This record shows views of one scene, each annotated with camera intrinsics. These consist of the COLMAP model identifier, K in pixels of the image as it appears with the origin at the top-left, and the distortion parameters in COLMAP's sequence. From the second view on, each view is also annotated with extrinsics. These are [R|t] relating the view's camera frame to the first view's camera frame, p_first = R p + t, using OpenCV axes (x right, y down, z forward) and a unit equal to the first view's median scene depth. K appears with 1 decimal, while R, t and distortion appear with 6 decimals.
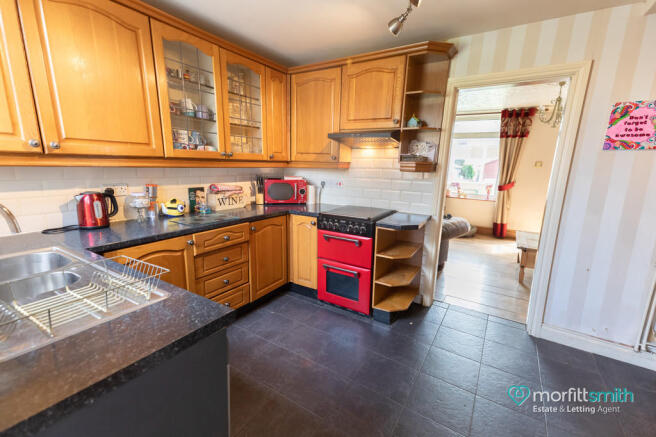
lens RADIAL K [[288.4, 0, 328.0], [0, 288.4, 218.5], [0, 0, 1]] dist [0.041228, 0.000203]
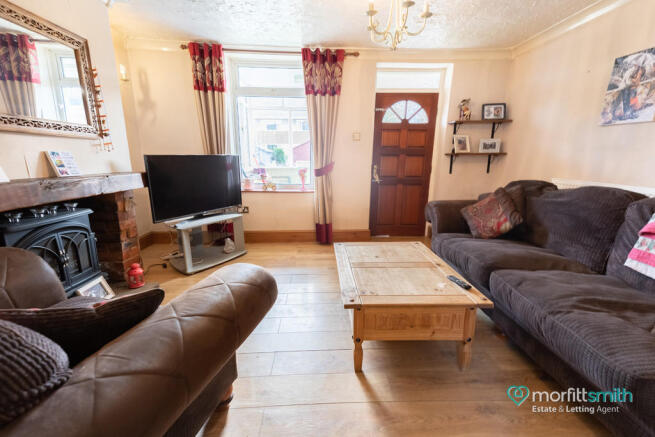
lens RADIAL K [[288.0, 0, 327.5], [0, 288.0, 218.5], [0, 0, 1]] dist [0.041228, 0.000203]
pose [[0.837377, -0.147067, 0.526471, 0.252212], [0.131110, 0.989050, 0.067750, -0.042020], [-0.530670, 0.012293, 0.847489, 0.439819]]
